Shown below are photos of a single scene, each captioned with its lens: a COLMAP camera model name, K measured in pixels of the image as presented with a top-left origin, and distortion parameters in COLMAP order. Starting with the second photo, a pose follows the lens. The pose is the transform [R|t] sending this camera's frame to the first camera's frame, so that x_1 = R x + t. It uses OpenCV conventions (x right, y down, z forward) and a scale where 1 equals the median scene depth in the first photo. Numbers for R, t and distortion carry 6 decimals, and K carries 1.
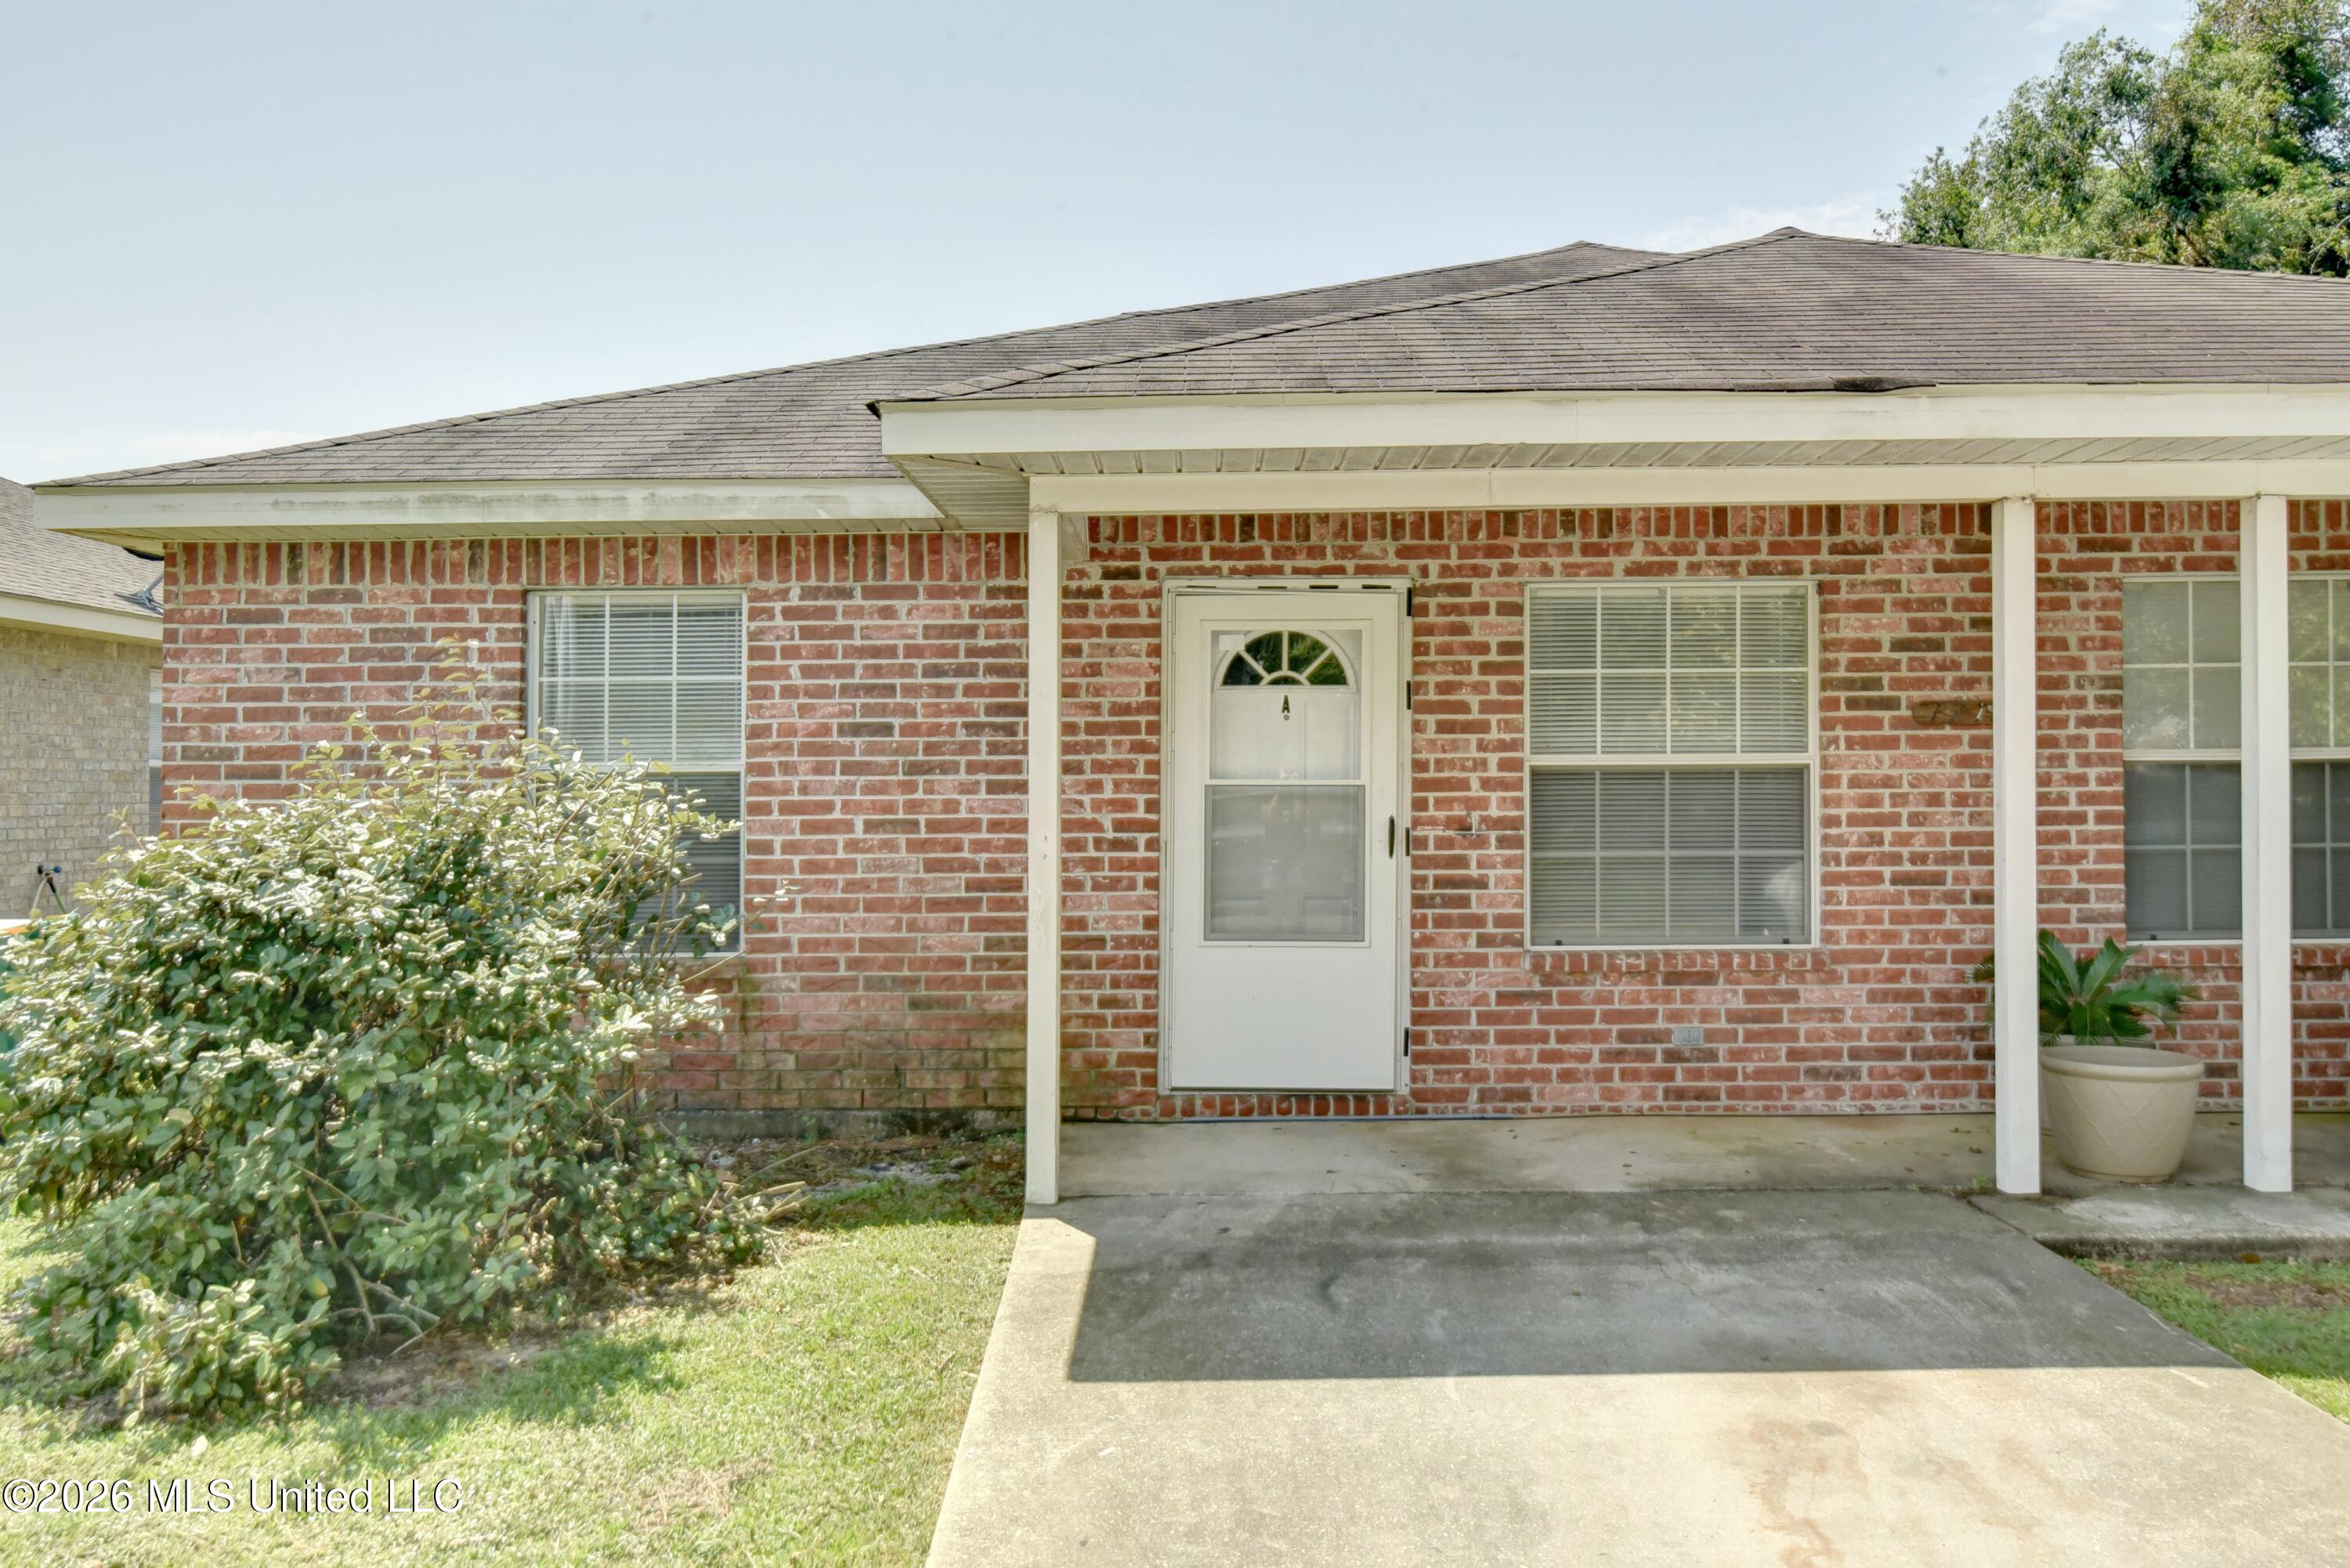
lens RADIAL K [[1847.5, 0, 1173.1], [0, 1847.5, 772.9], [0, 0, 1]] dist [0.027855, 0.000662]
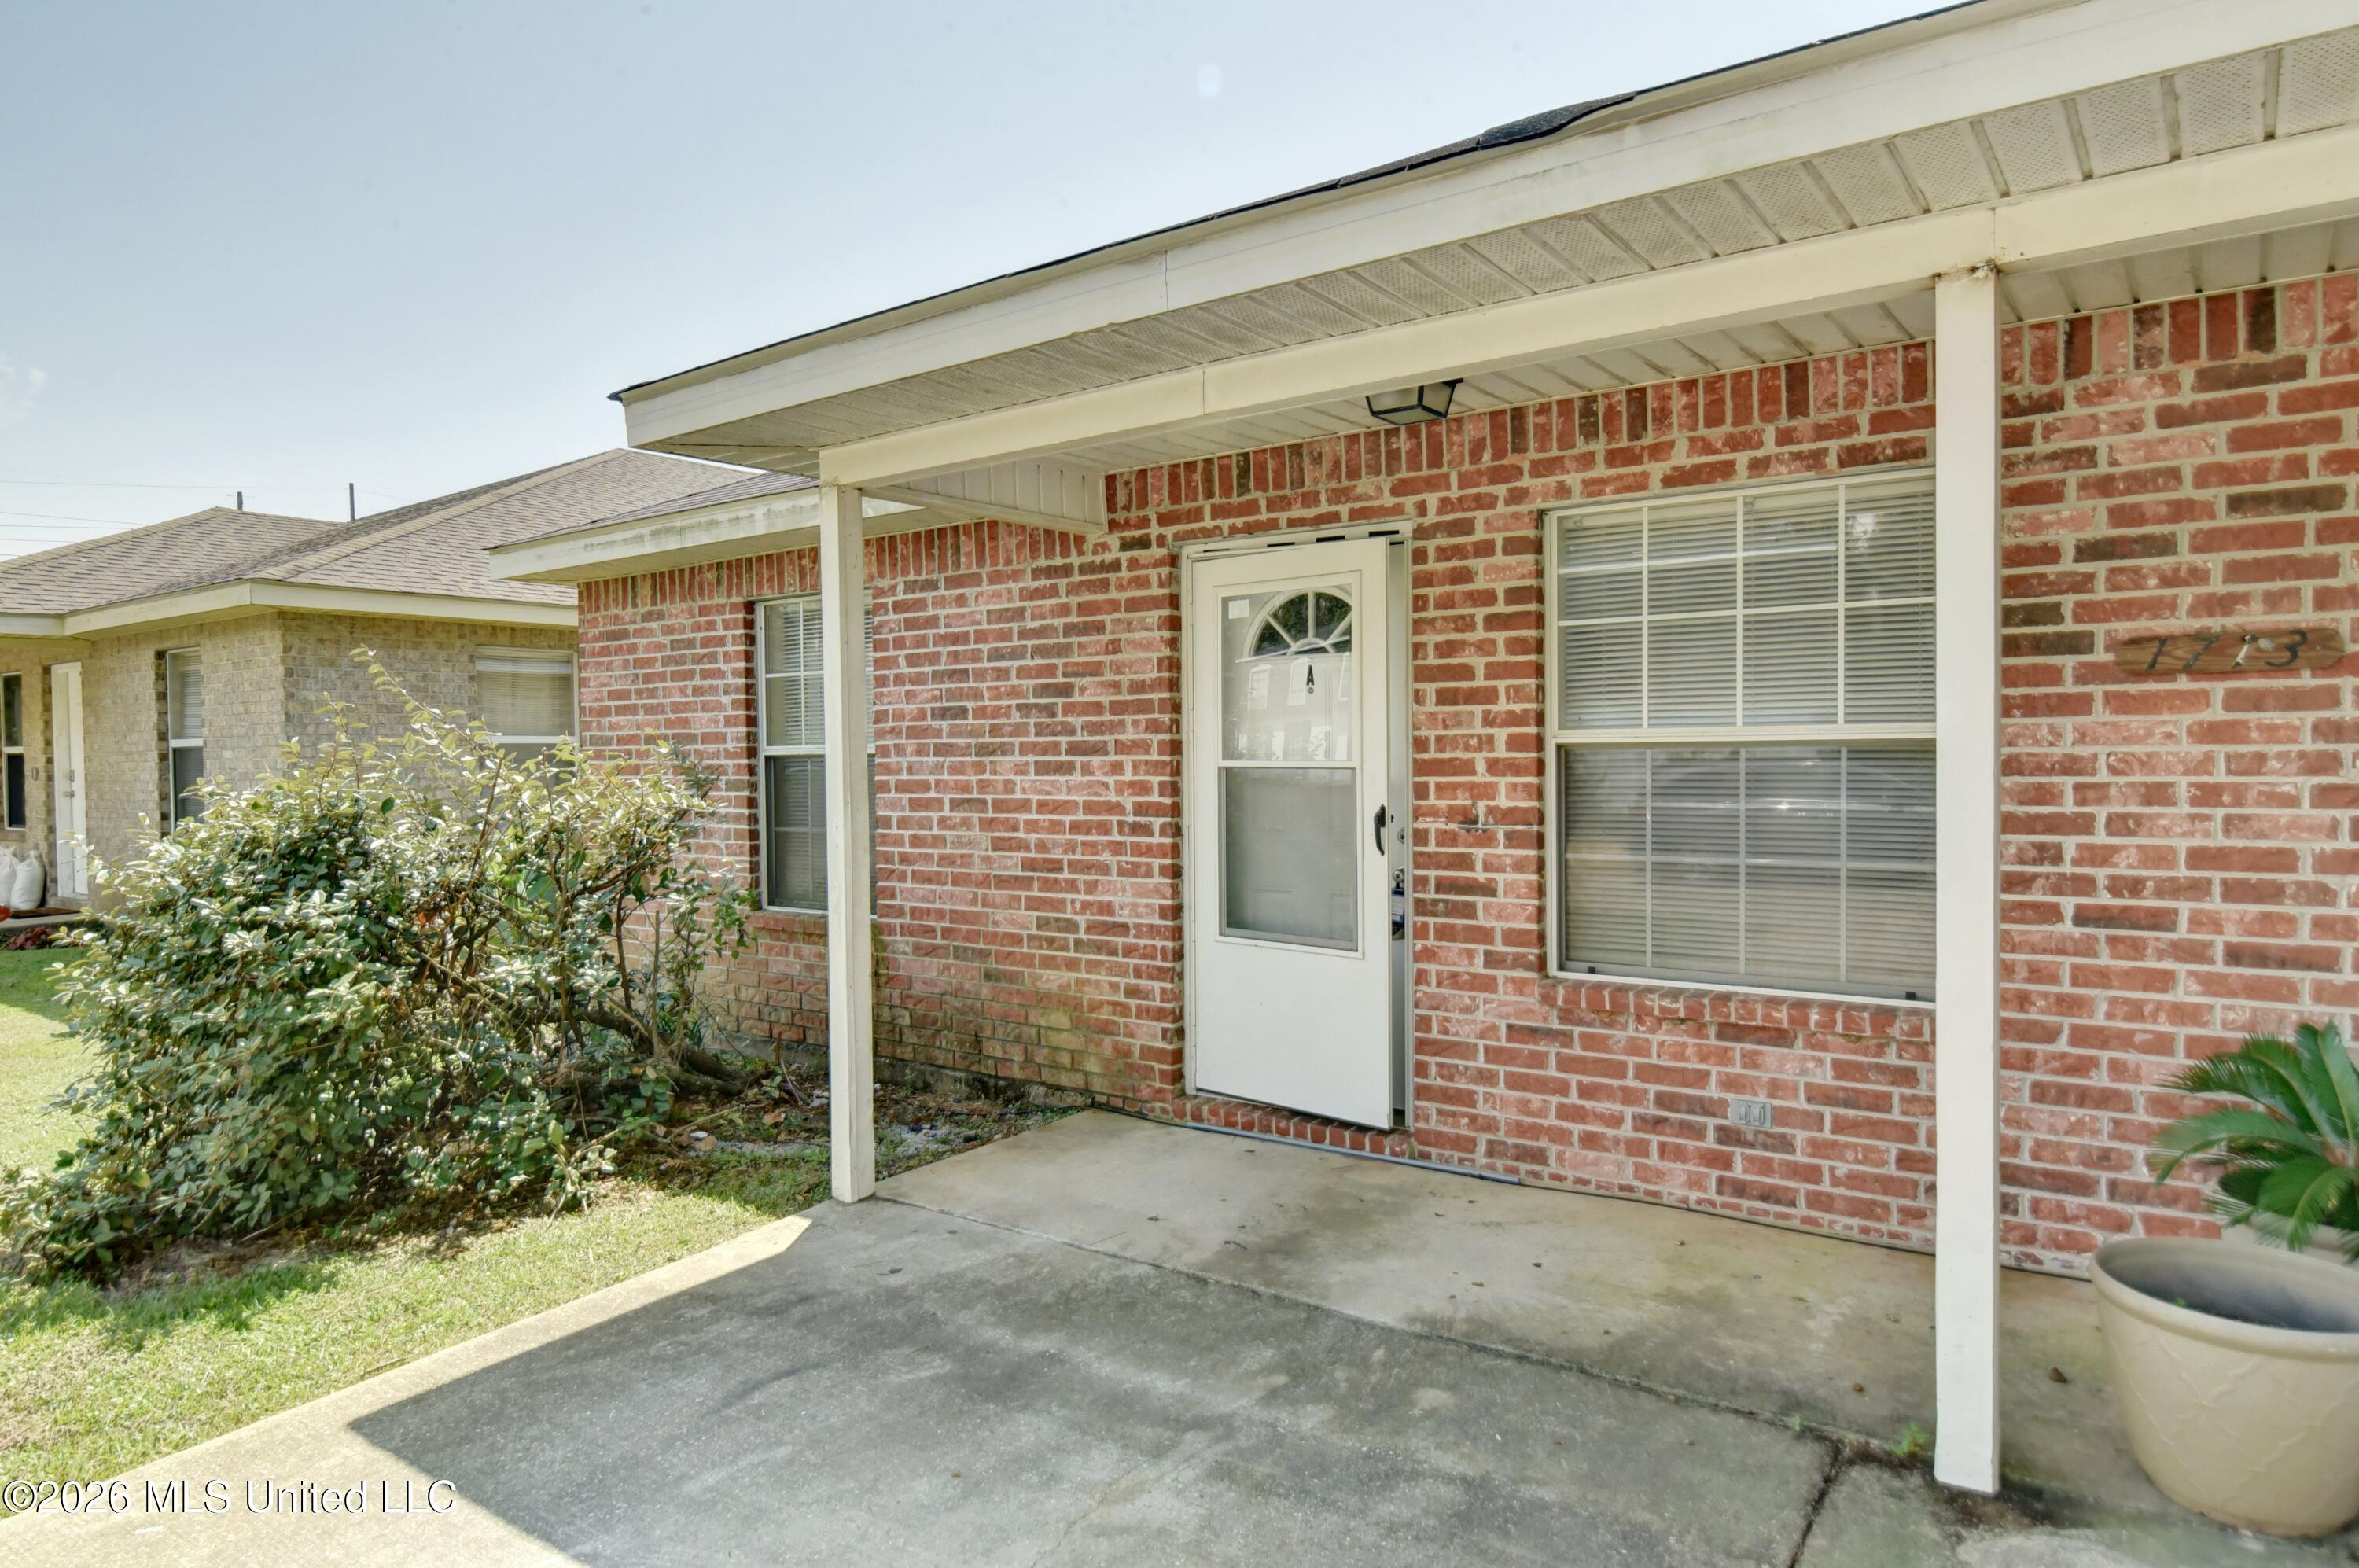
lens RADIAL K [[1441.8, 0, 1178.4], [0, 1441.8, 796.3], [0, 0, 1]] dist [0.003695, -0.000107]
pose [[0.810772, 0.015288, -0.585163, 0.426023], [0.007186, 0.999324, 0.036064, -0.004746], [0.585318, -0.033445, 0.810113, 0.410875]]
